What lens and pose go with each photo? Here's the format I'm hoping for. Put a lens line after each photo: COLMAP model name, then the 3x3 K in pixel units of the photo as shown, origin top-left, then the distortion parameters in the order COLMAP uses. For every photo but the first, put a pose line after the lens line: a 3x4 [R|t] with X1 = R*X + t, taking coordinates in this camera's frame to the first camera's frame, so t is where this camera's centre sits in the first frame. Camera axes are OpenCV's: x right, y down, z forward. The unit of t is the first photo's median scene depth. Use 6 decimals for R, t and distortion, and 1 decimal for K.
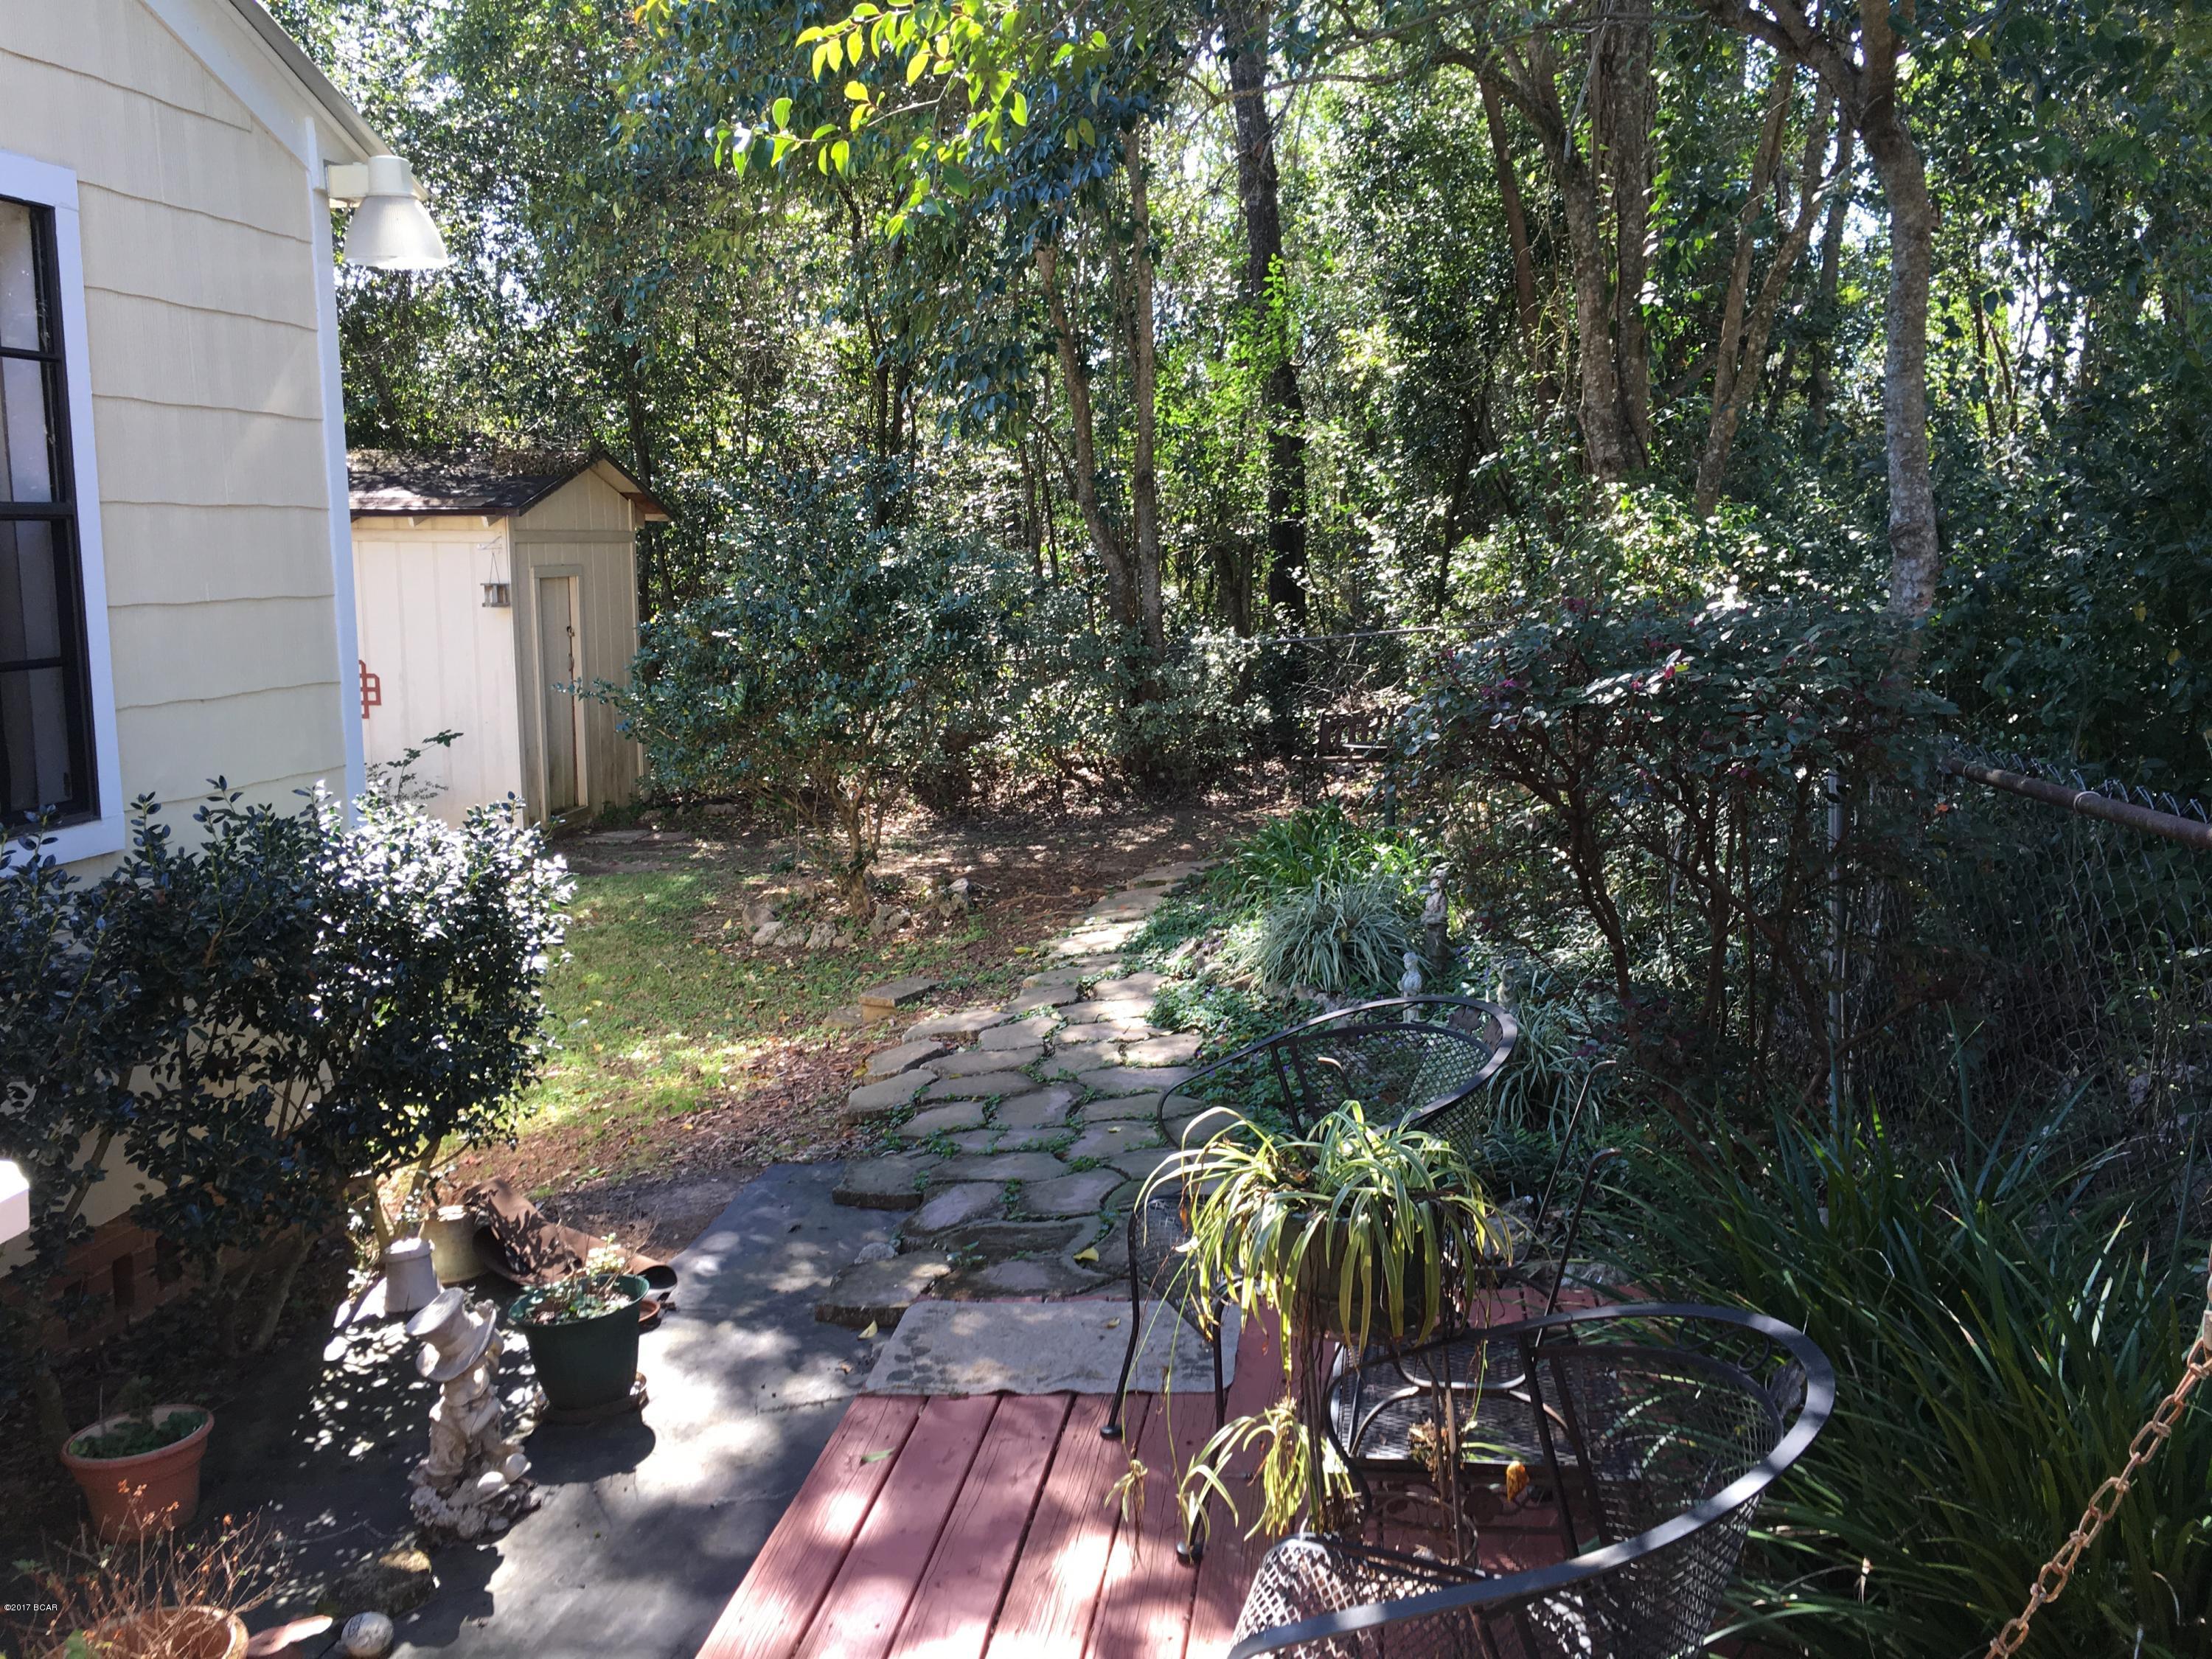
lens RADIAL K [[1920.5, 0, 1106.0], [0, 1920.5, 829.5], [0, 0, 1]] dist [0.082742, -0.006194]
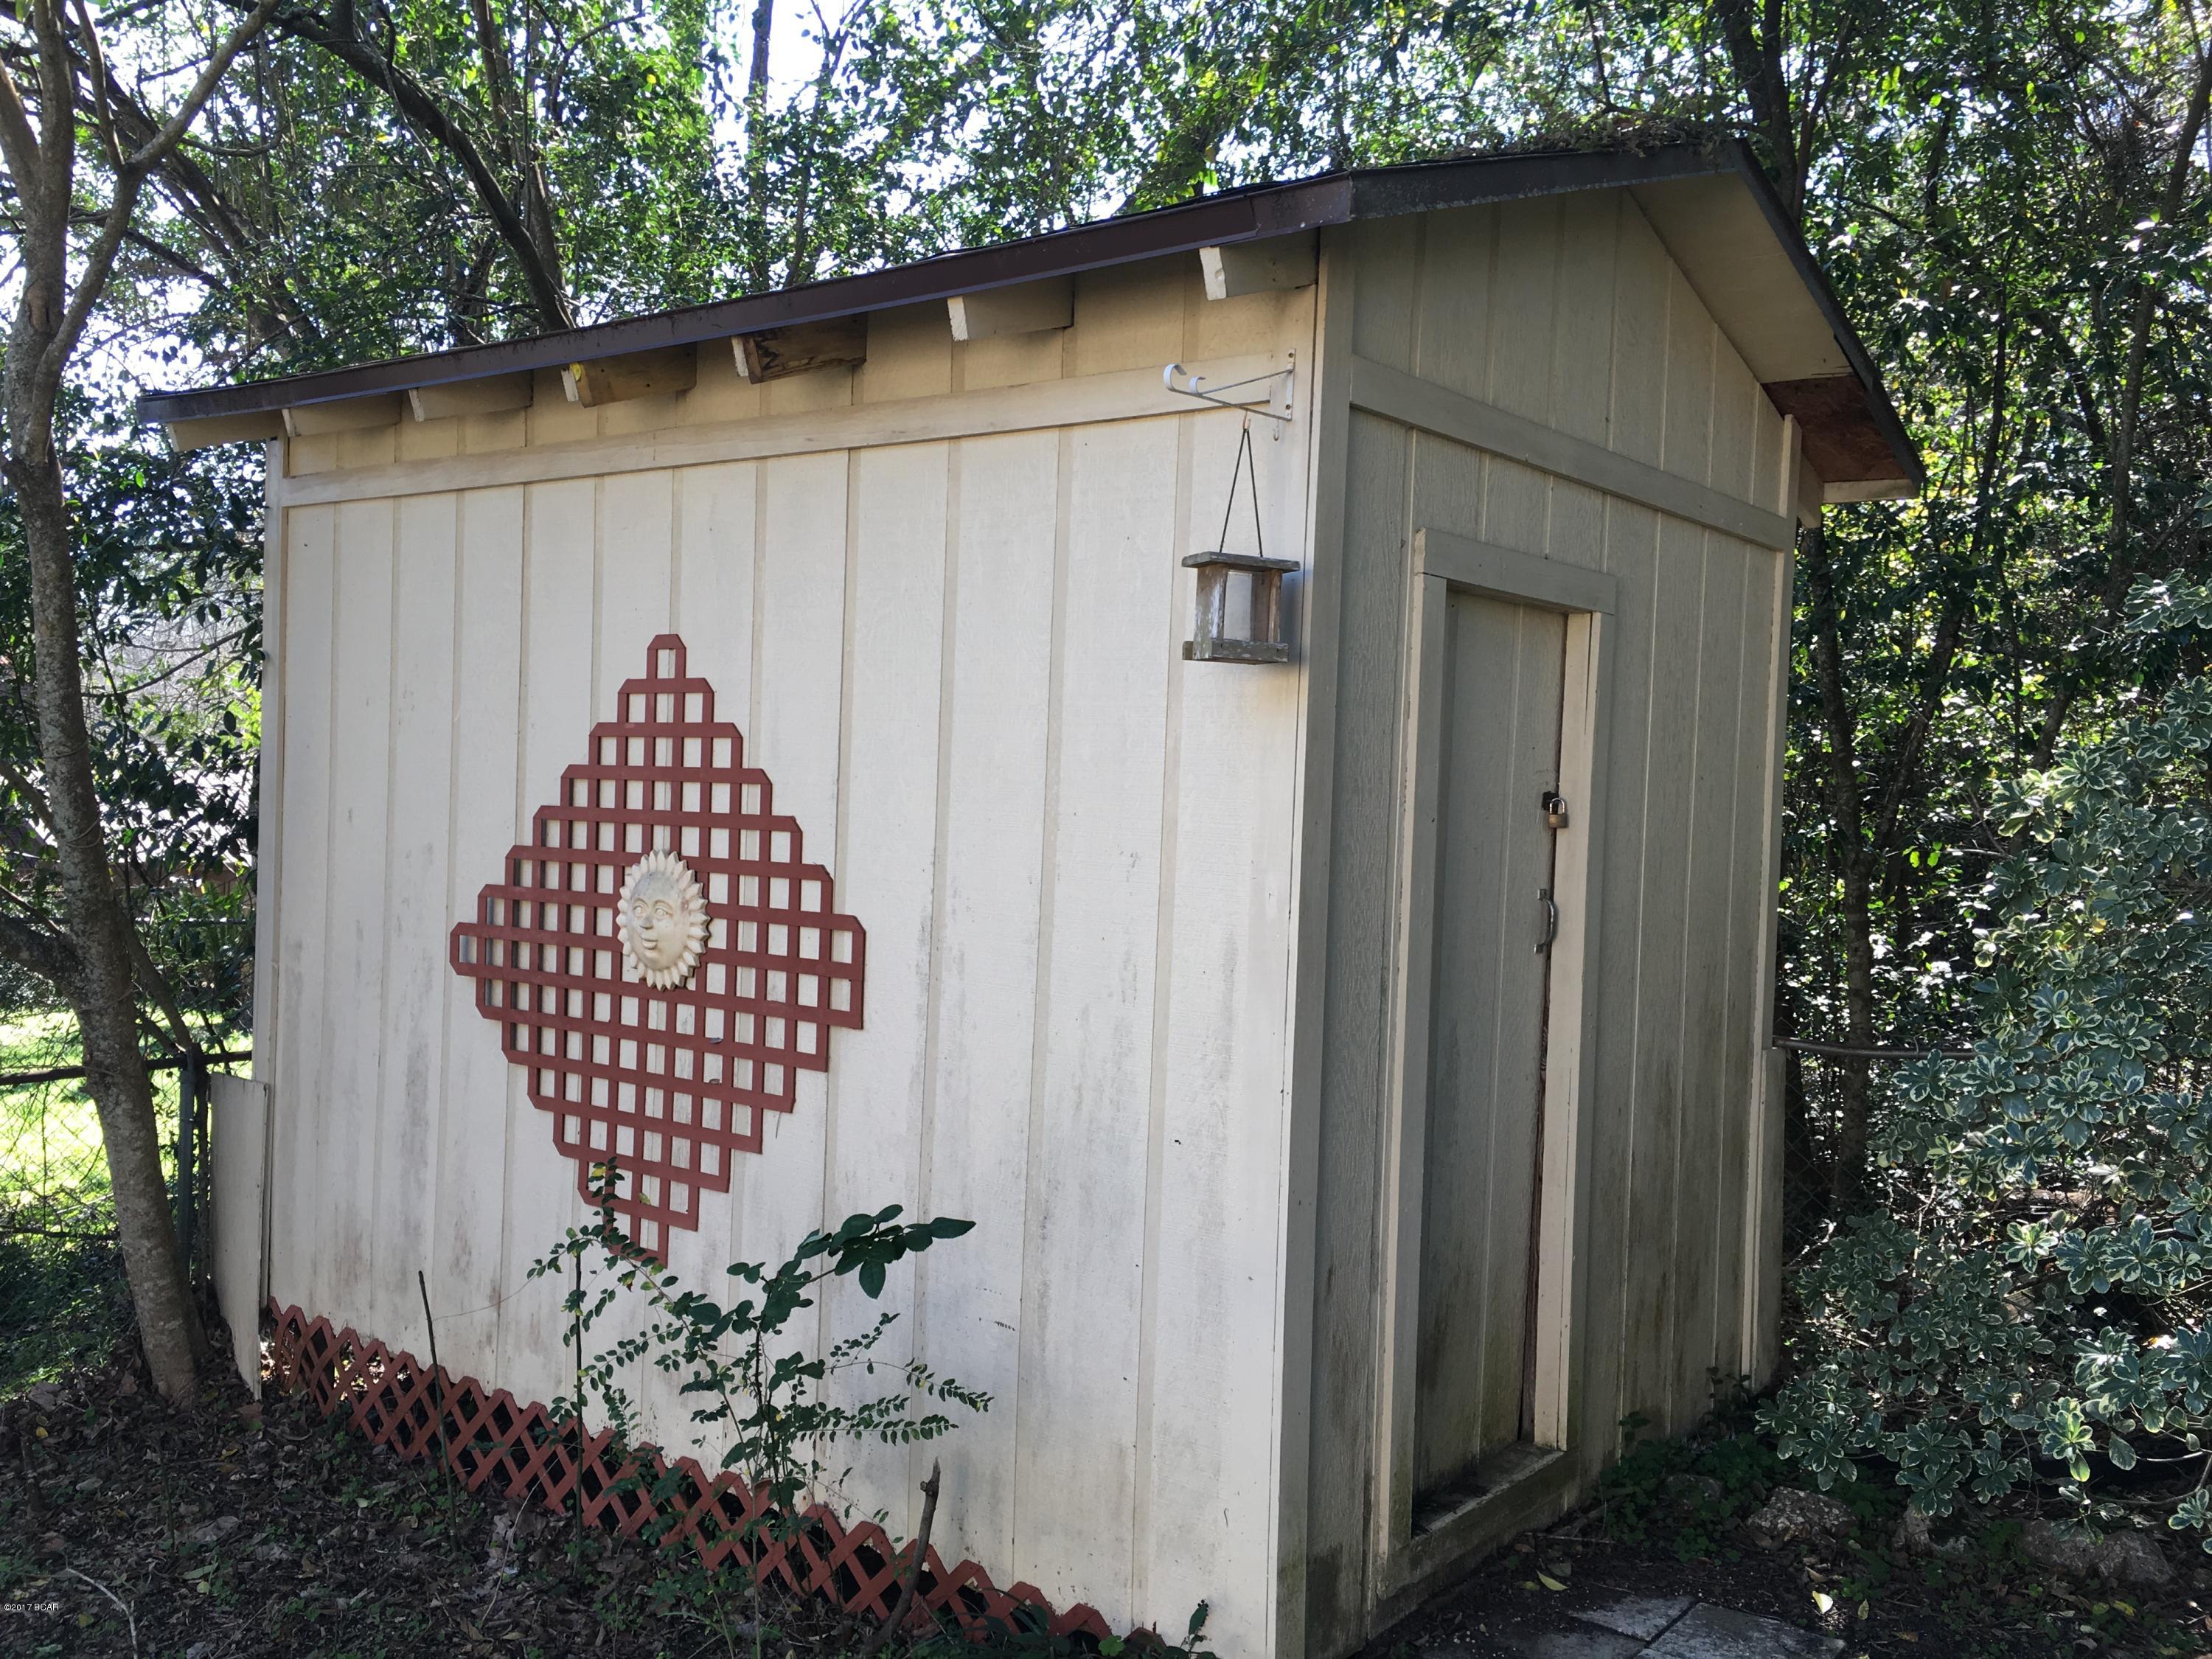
lens RADIAL K [[1920.5, 0, 1106.0], [0, 1920.5, 829.5], [0, 0, 1]] dist [0.082742, -0.006194]
pose [[0.870577, 0.039941, -0.490408, -0.209040], [-0.113446, 0.986139, -0.121076, -0.062874], [0.478774, 0.161041, 0.863042, 0.775113]]
